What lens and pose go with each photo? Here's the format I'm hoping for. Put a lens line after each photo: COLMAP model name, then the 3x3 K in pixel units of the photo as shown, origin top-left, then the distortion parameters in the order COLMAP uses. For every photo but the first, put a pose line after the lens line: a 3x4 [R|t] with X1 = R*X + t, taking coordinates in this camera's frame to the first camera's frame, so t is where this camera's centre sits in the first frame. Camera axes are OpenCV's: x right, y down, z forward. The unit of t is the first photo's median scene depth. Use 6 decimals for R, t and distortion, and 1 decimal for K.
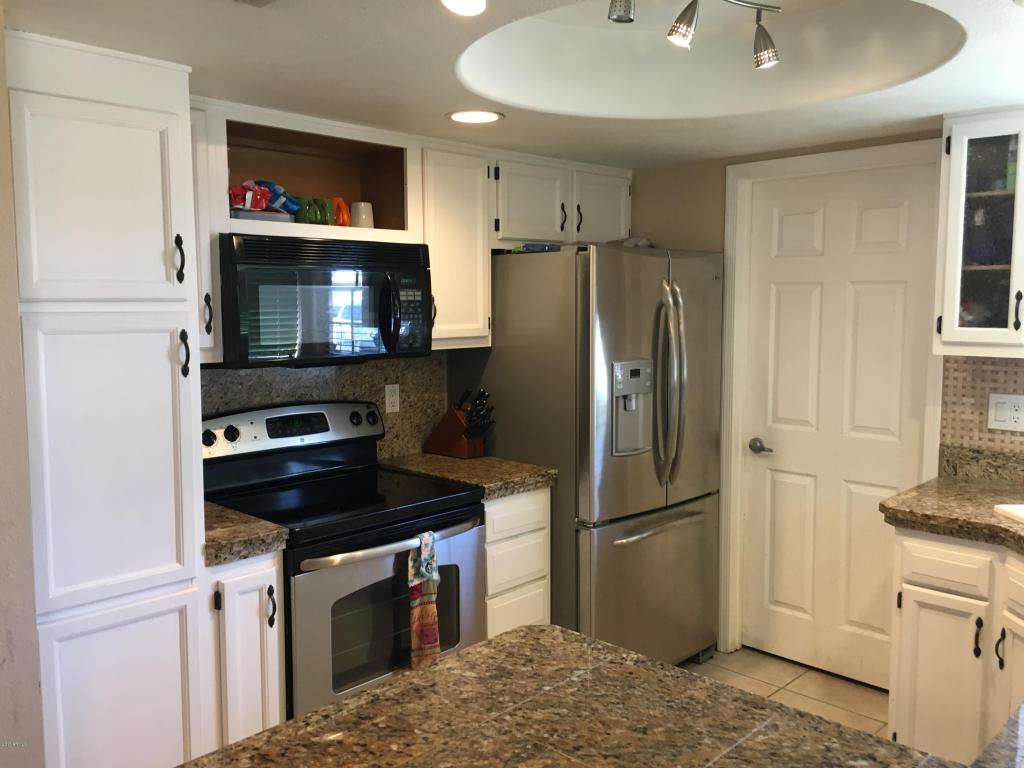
lens RADIAL K [[872.4, 0, 512.0], [0, 872.4, 384.0], [0, 0, 1]] dist [0.083498, -0.112705]
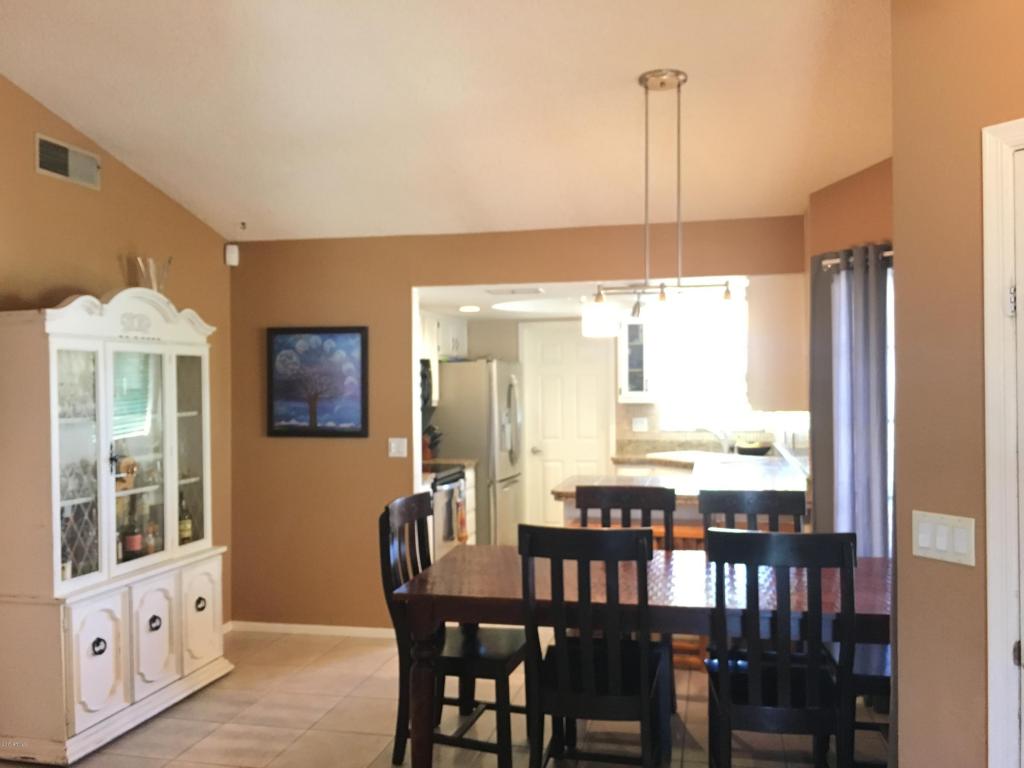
lens RADIAL K [[876.8, 0, 512.0], [0, 876.8, 384.0], [0, 0, 1]] dist [0.092257, -0.131703]
pose [[0.858841, -0.007090, 0.512193, -1.069394], [0.059391, 0.994539, -0.085818, 0.110011], [-0.508787, 0.104124, 0.854572, -1.018801]]
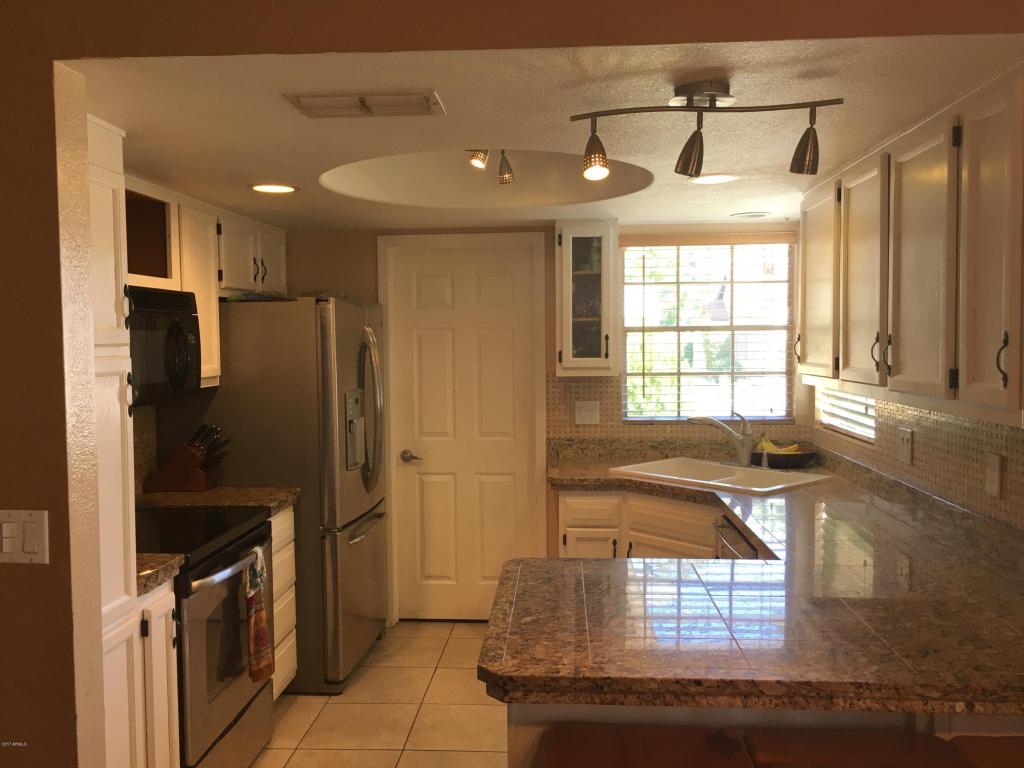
lens RADIAL K [[872.4, 0, 512.0], [0, 872.4, 384.0], [0, 0, 1]] dist [0.083498, -0.112705]
pose [[0.765965, -0.040846, 0.641583, -0.502282], [0.071267, 0.997223, -0.021597, 0.005742], [-0.638920, 0.062267, 0.766749, -0.085626]]
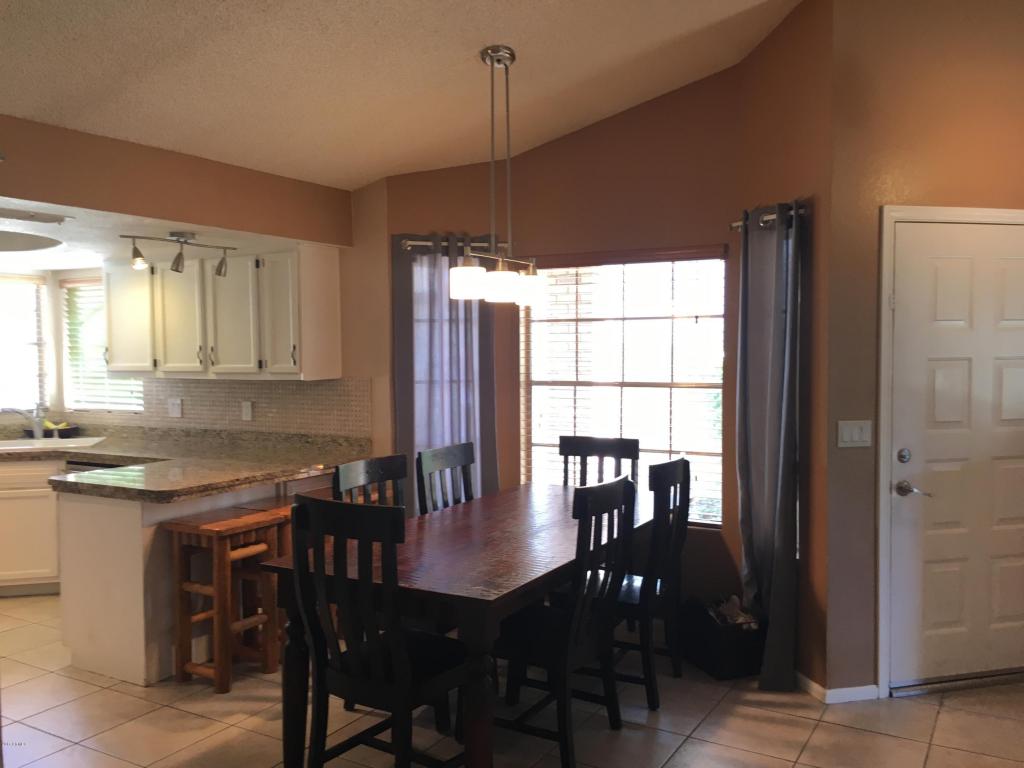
lens RADIAL K [[872.4, 0, 512.0], [0, 872.4, 384.0], [0, 0, 1]] dist [0.083498, -0.112705]
pose [[-0.226738, -0.039133, 0.973169, -1.494129], [0.108021, 0.992018, 0.065059, -0.007828], [-0.967947, 0.119874, -0.220701, 0.134324]]
